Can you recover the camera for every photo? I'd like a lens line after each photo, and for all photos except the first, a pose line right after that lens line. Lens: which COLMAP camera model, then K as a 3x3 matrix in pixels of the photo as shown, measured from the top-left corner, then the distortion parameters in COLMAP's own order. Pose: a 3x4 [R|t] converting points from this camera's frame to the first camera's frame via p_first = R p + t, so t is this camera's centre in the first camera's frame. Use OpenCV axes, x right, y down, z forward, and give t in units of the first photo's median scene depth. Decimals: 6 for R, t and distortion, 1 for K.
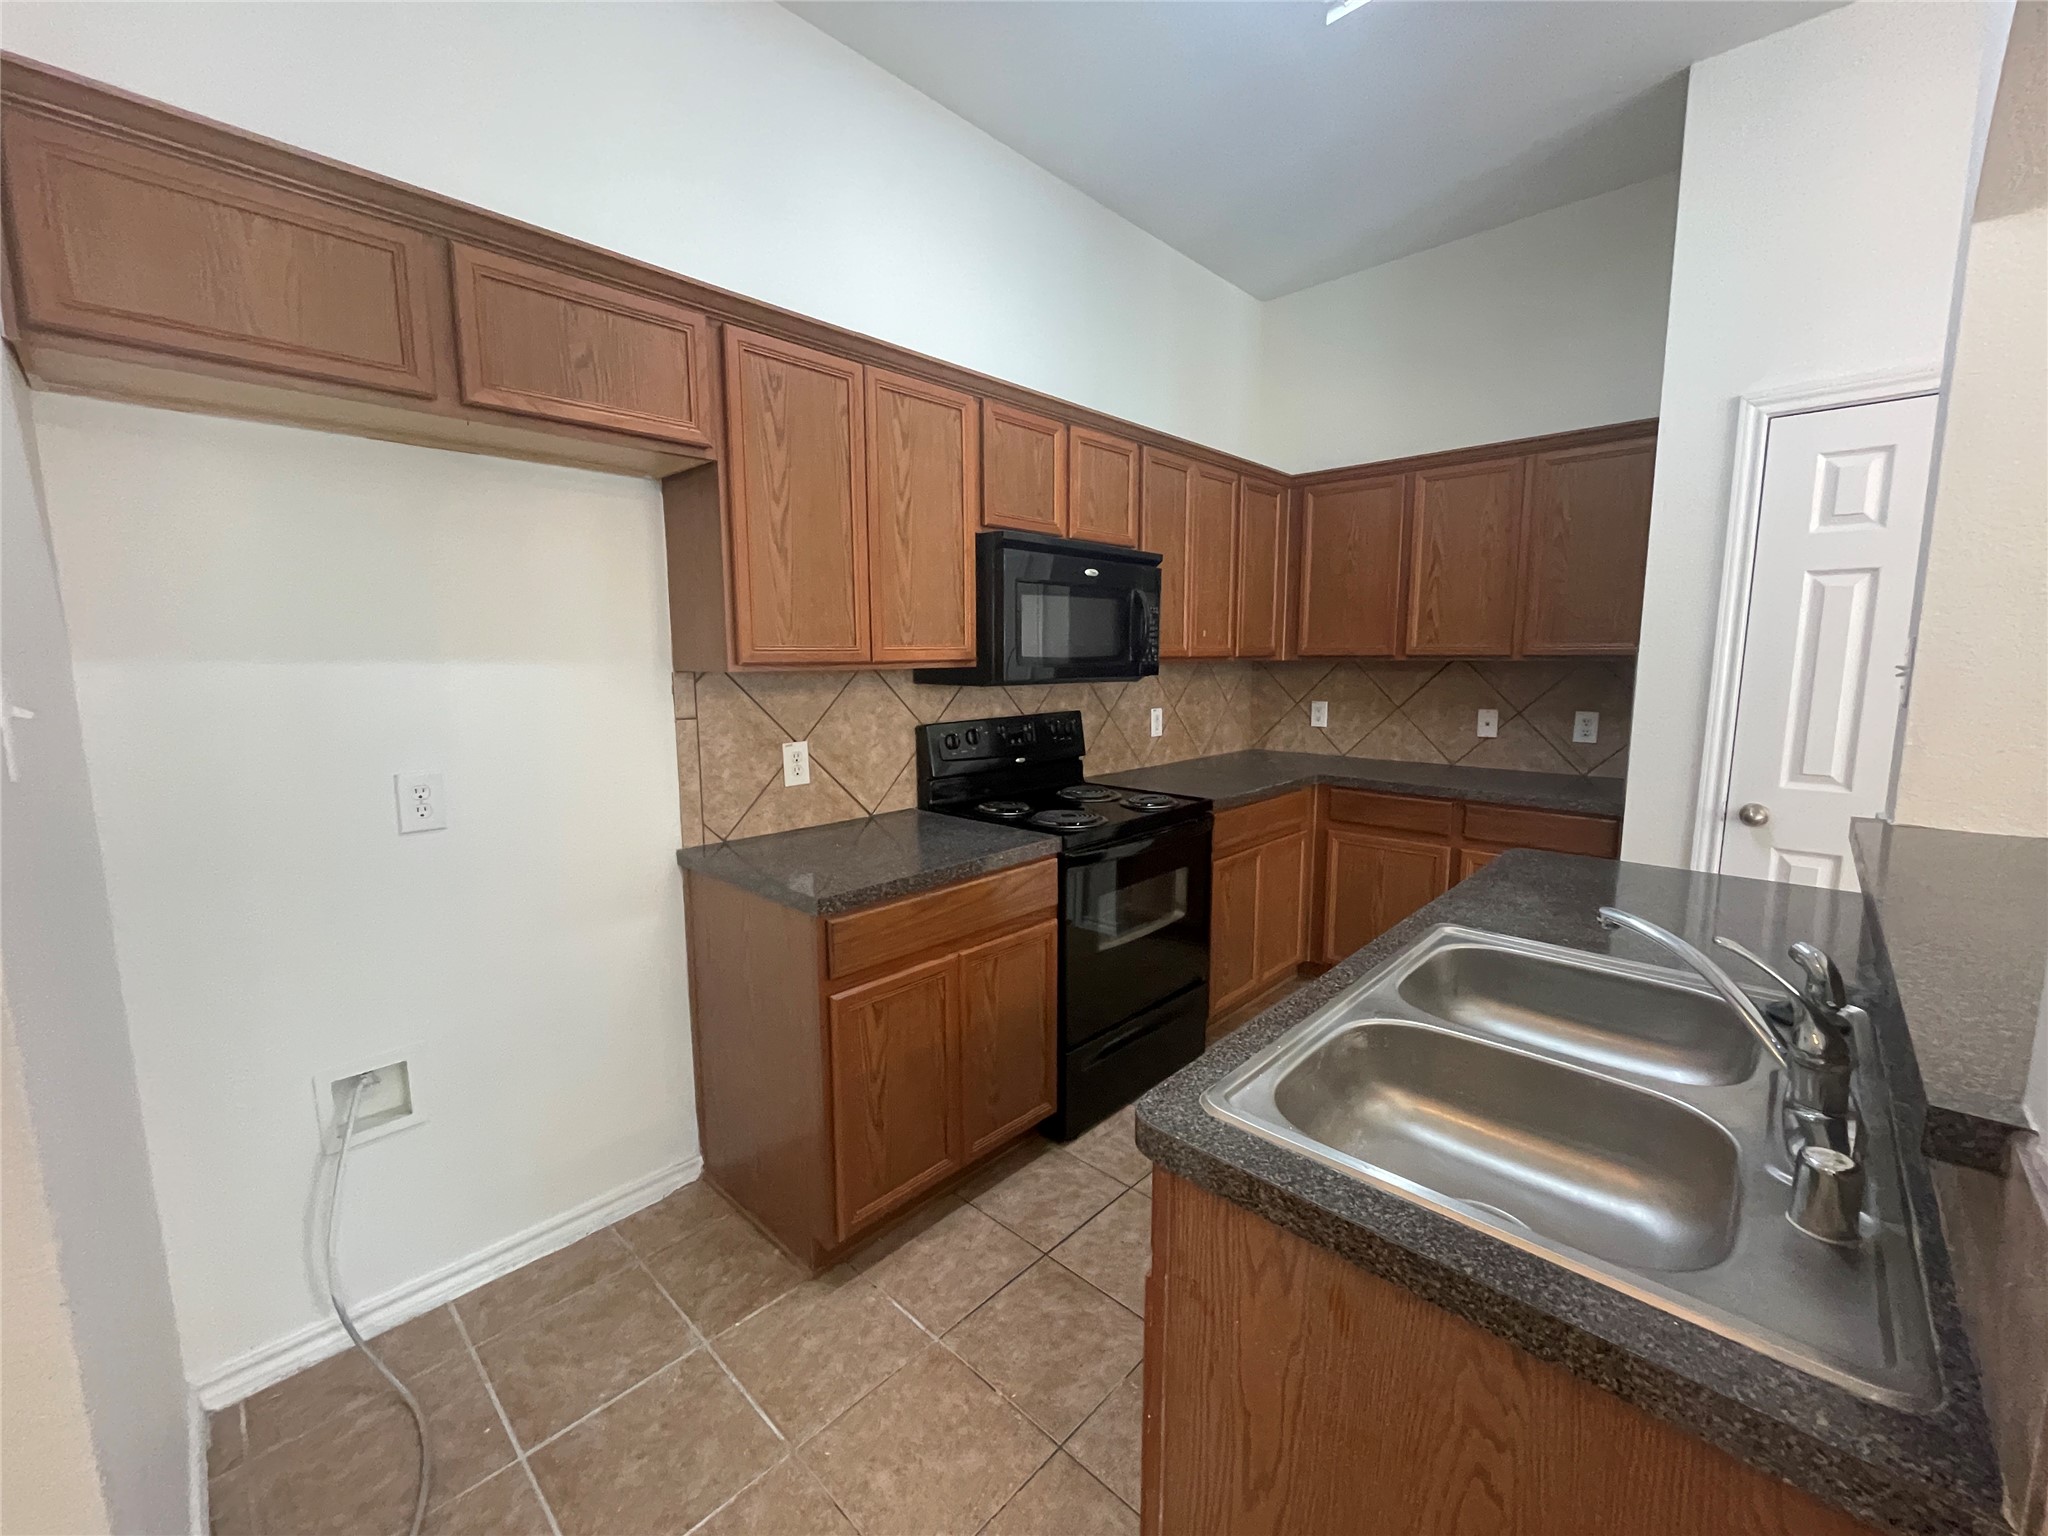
lens RADIAL K [[823.2, 0, 1006.5], [0, 823.2, 767.2], [0, 0, 1]] dist [-0.002632, -0.001211]
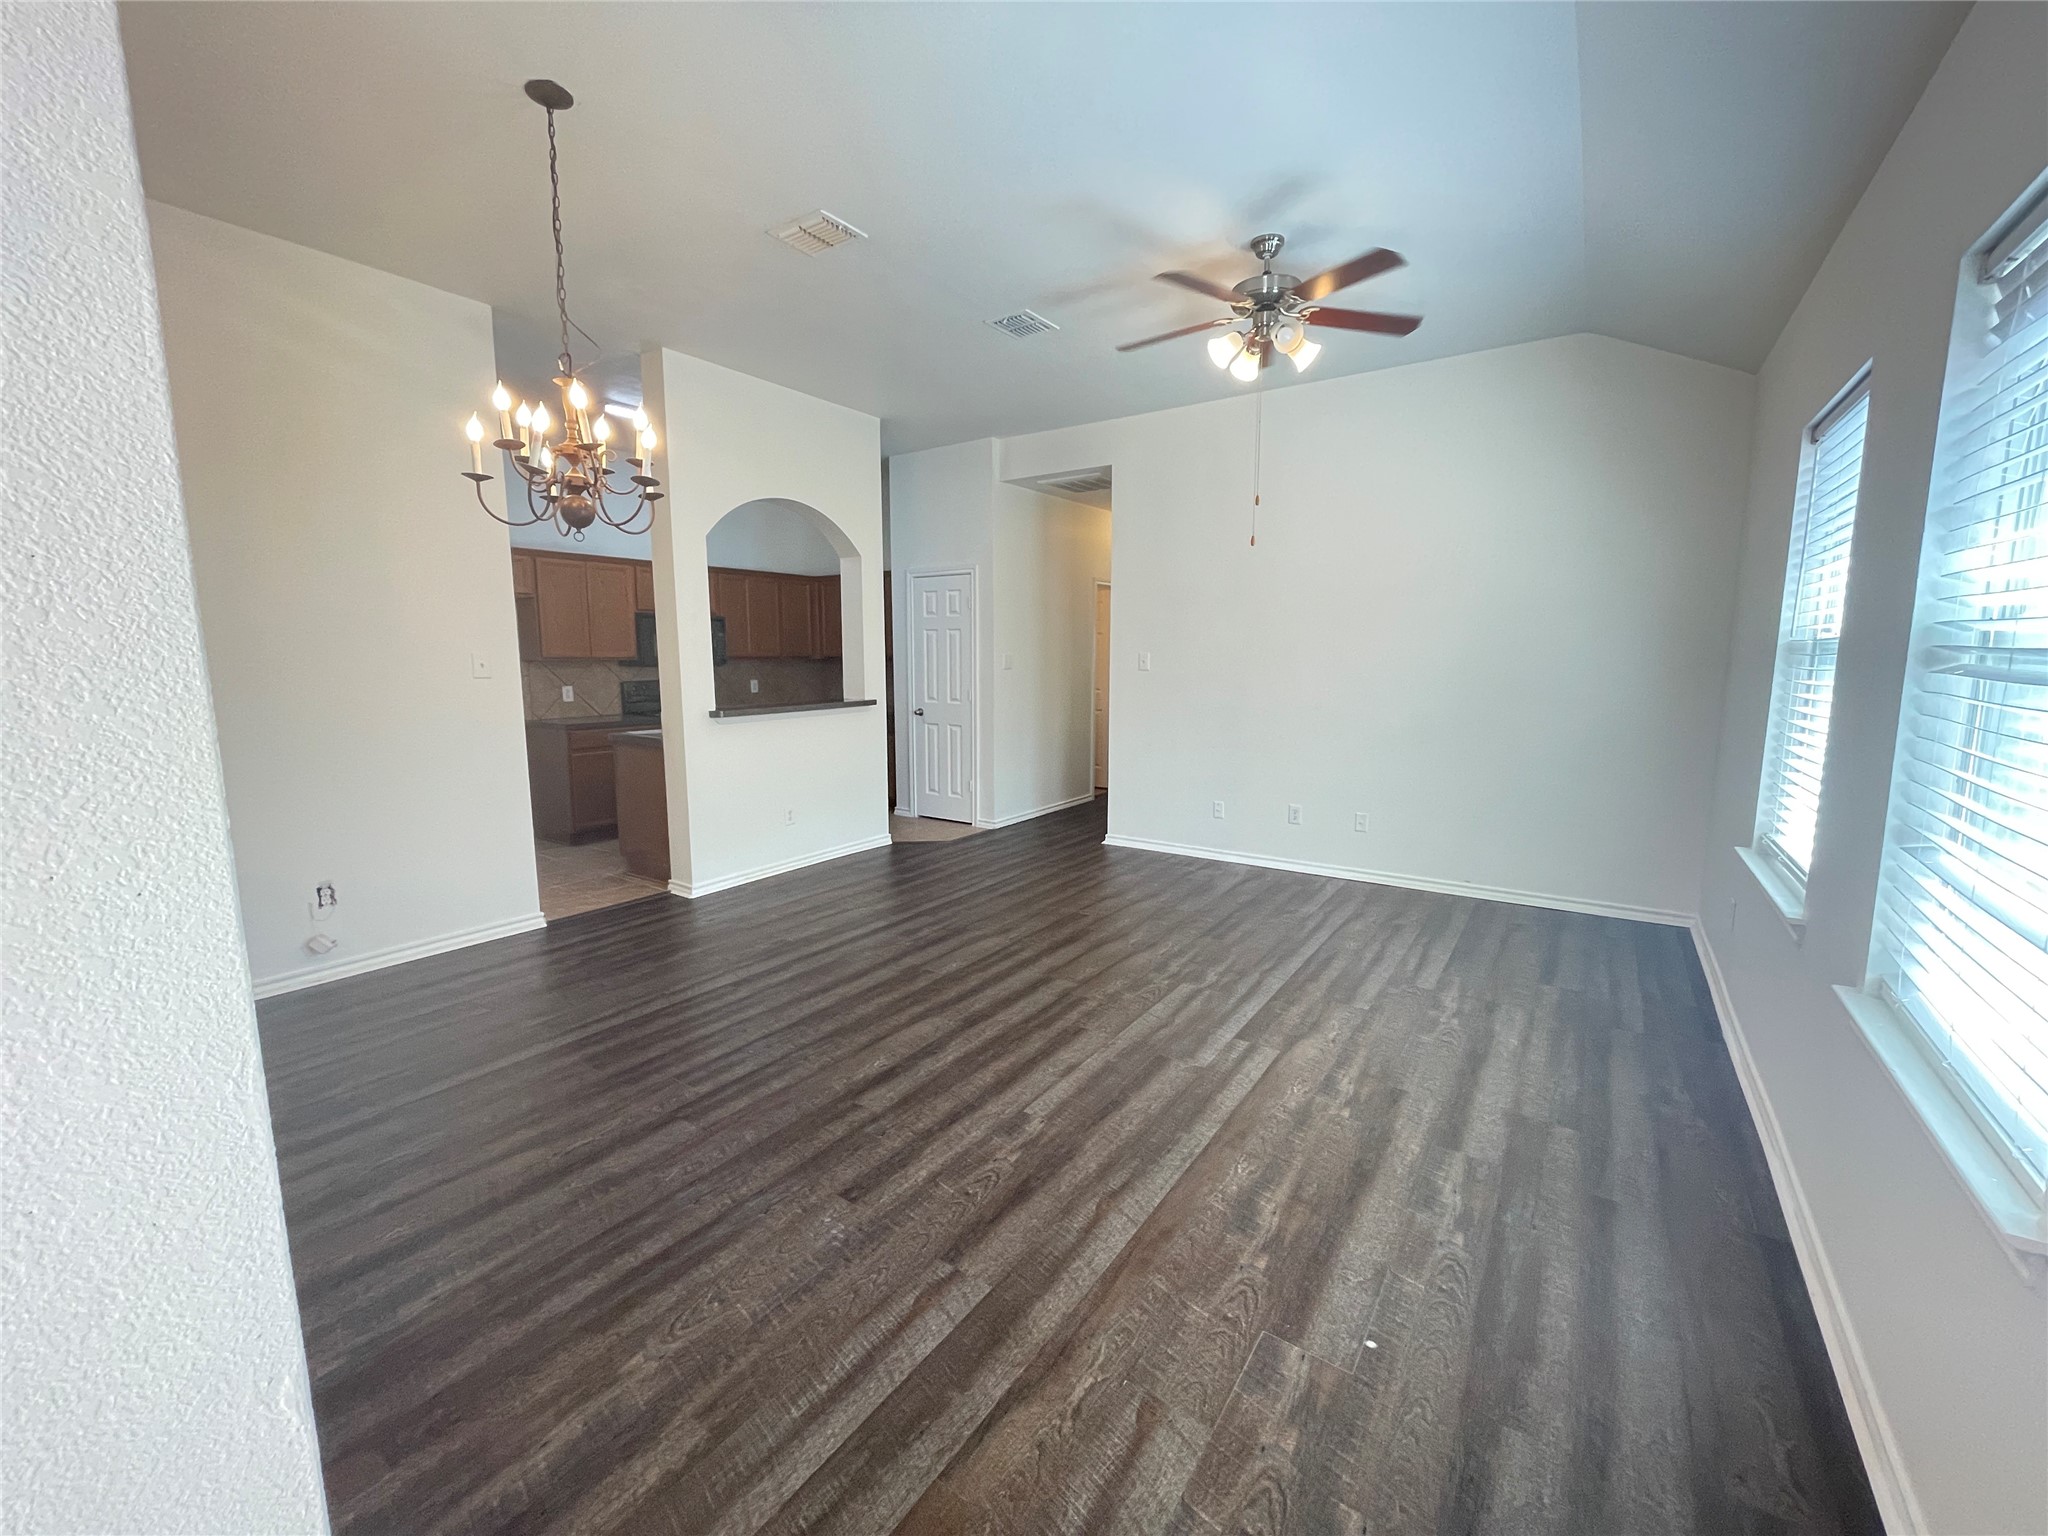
lens RADIAL K [[823.2, 0, 1023.5], [0, 823.2, 760.9], [0, 0, 1]] dist [-0.002632, -0.001211]
pose [[0.985790, -0.012262, 0.167532, 0.786429], [0.013360, 0.999896, -0.005427, 0.255522], [-0.167448, 0.007588, 0.985852, -1.980219]]
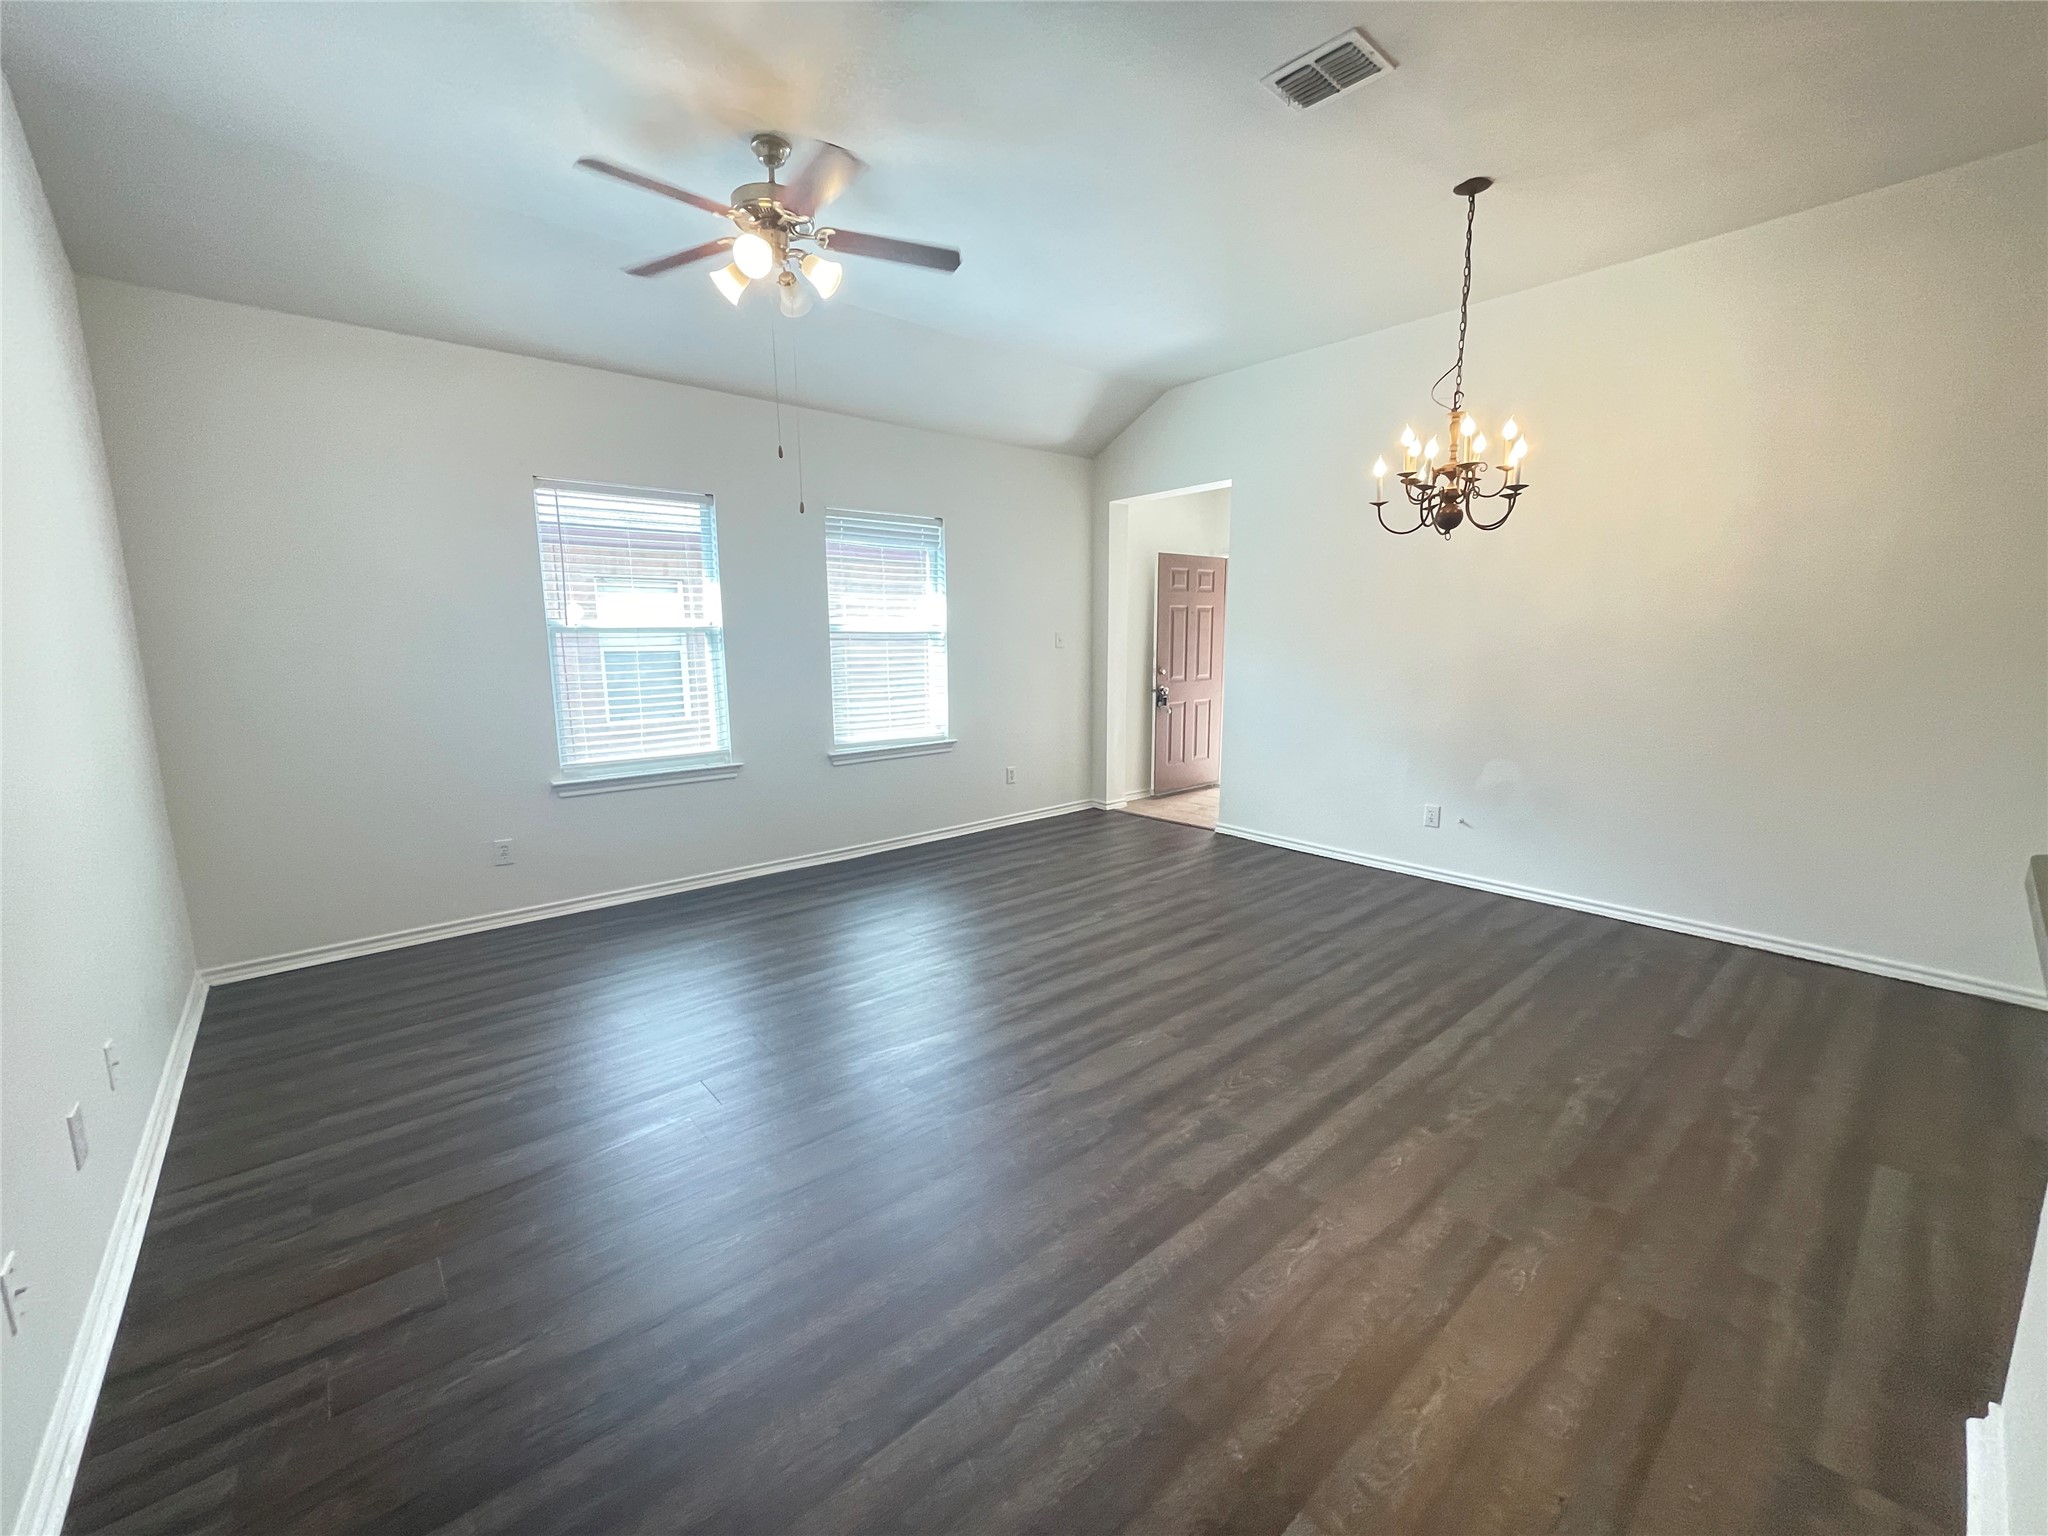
lens RADIAL K [[823.2, 0, 1022.3], [0, 823.2, 760.9], [0, 0, 1]] dist [-0.002632, -0.001211]
pose [[-0.996029, 0.003404, 0.088965, 0.979984], [0.028706, 0.958181, 0.284718, -0.107400], [-0.084275, 0.286141, -0.954474, 0.673715]]
